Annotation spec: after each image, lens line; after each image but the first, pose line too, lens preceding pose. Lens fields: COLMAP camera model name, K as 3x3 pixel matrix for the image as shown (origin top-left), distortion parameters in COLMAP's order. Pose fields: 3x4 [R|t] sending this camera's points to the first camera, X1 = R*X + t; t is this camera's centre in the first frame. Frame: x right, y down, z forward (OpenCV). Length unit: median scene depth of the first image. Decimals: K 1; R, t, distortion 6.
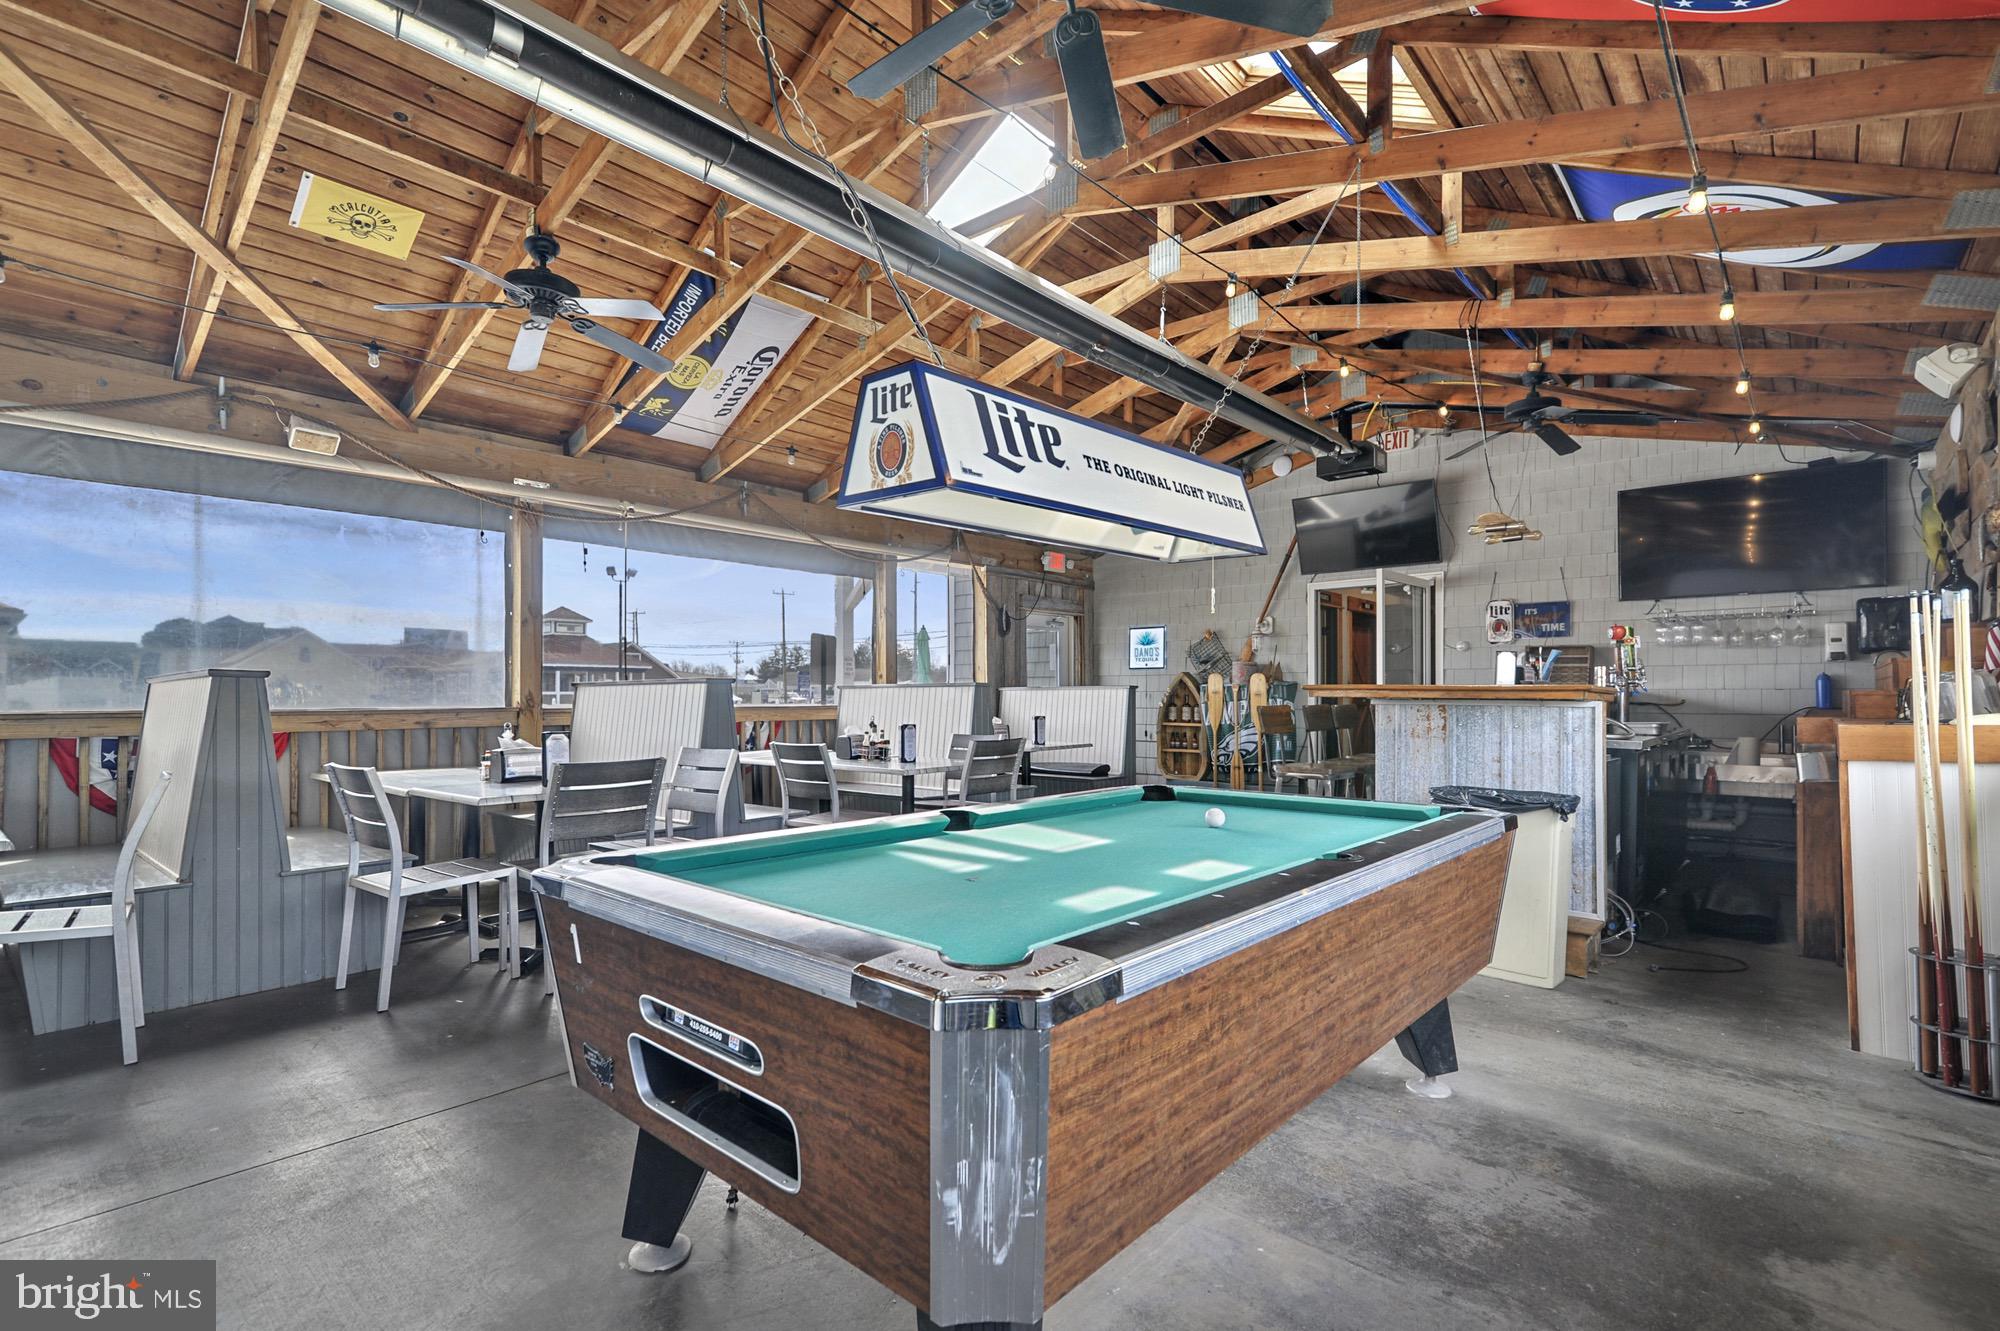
lens RADIAL K [[902.8, 0, 1072.2], [0, 902.8, 636.7], [0, 0, 1]] dist [-0.000434, 0.000008]
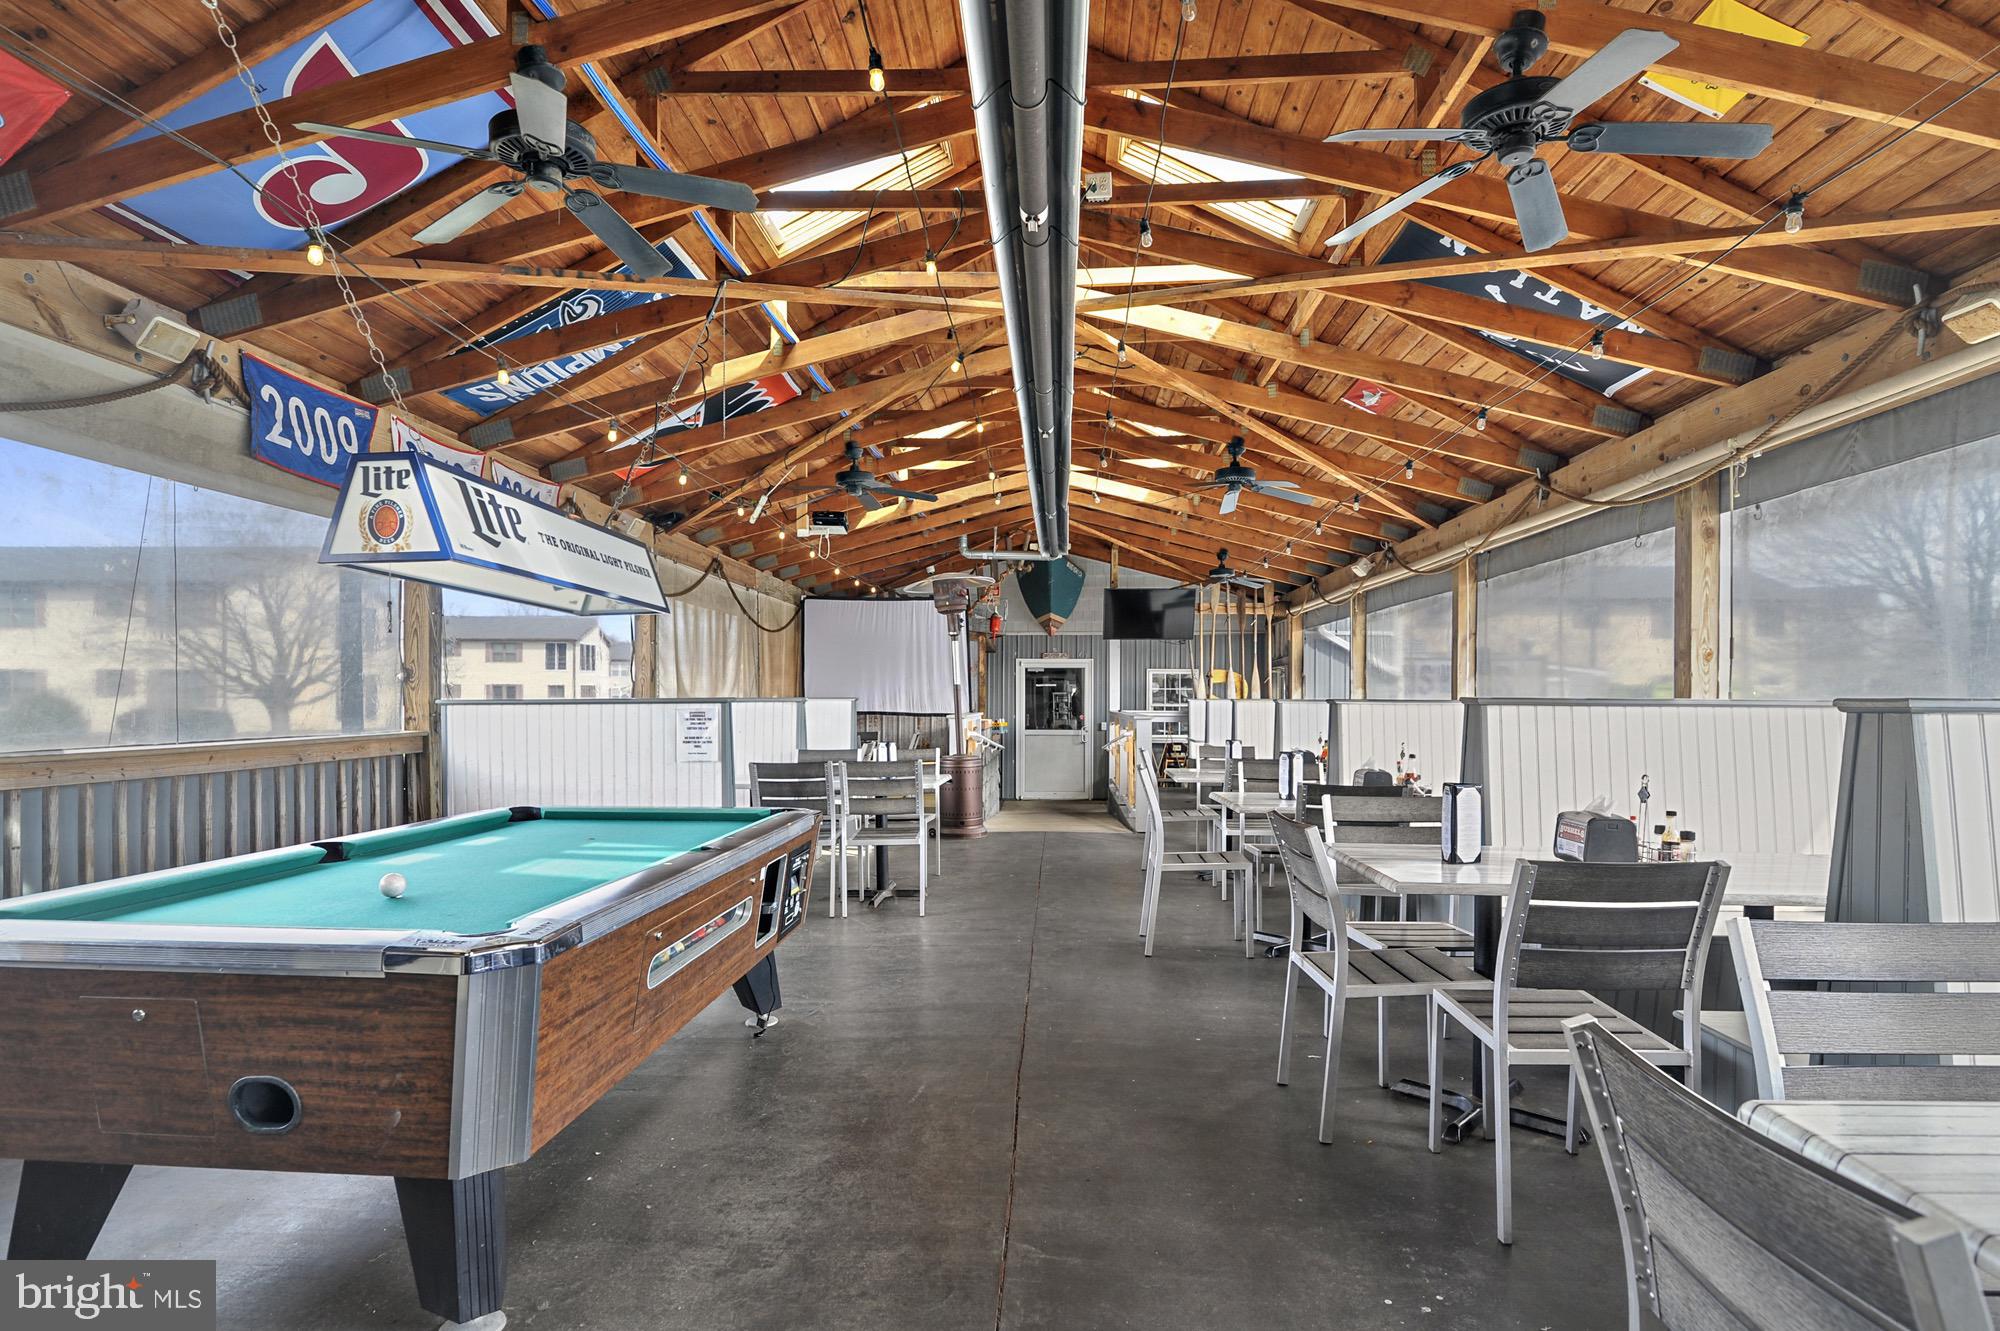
lens RADIAL K [[1039.4, 0, 1003.8], [0, 1039.4, 672.7], [0, 0, 1]] dist [-0.000027, -0.000055]
pose [[0.789974, 0.003819, 0.613128, -0.396426], [-0.007451, 0.999967, 0.003371, -0.014188], [-0.613095, -0.007232, 0.789976, -0.604842]]
